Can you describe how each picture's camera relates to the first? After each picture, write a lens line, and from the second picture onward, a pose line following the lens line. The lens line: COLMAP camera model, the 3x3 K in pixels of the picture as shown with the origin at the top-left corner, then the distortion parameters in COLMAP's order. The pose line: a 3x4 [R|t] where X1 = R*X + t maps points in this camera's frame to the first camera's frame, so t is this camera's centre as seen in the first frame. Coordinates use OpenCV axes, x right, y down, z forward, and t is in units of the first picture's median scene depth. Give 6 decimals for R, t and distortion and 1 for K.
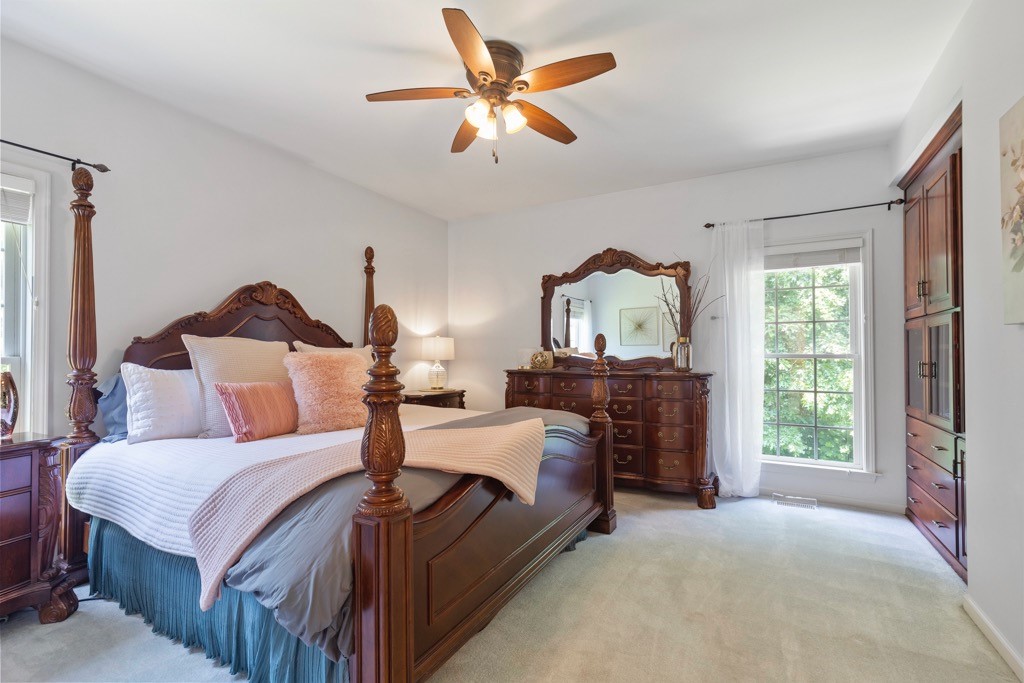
lens RADIAL K [[465.7, 0, 512.3], [0, 465.7, 343.3], [0, 0, 1]] dist [0.008375, -0.001827]
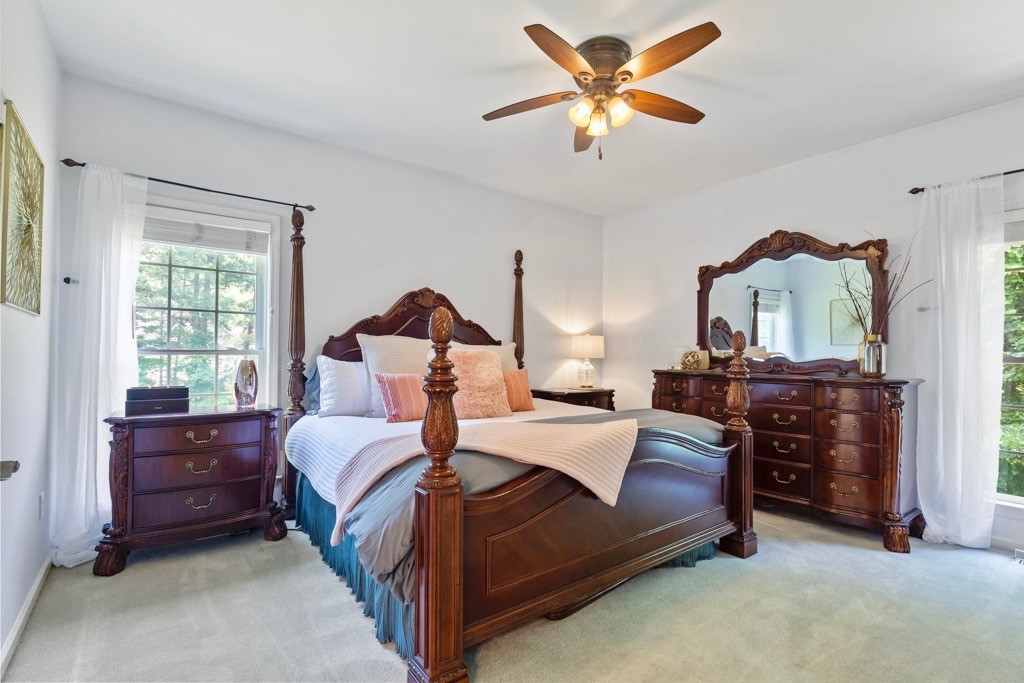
lens RADIAL K [[481.8, 0, 509.2], [0, 481.8, 342.2], [0, 0, 1]] dist [-0.000256, -0.000402]
pose [[0.912640, 0.003327, -0.408750, 0.193837], [-0.002767, 0.999994, 0.001962, 0.000557], [0.408755, -0.000660, 0.912644, -0.012616]]
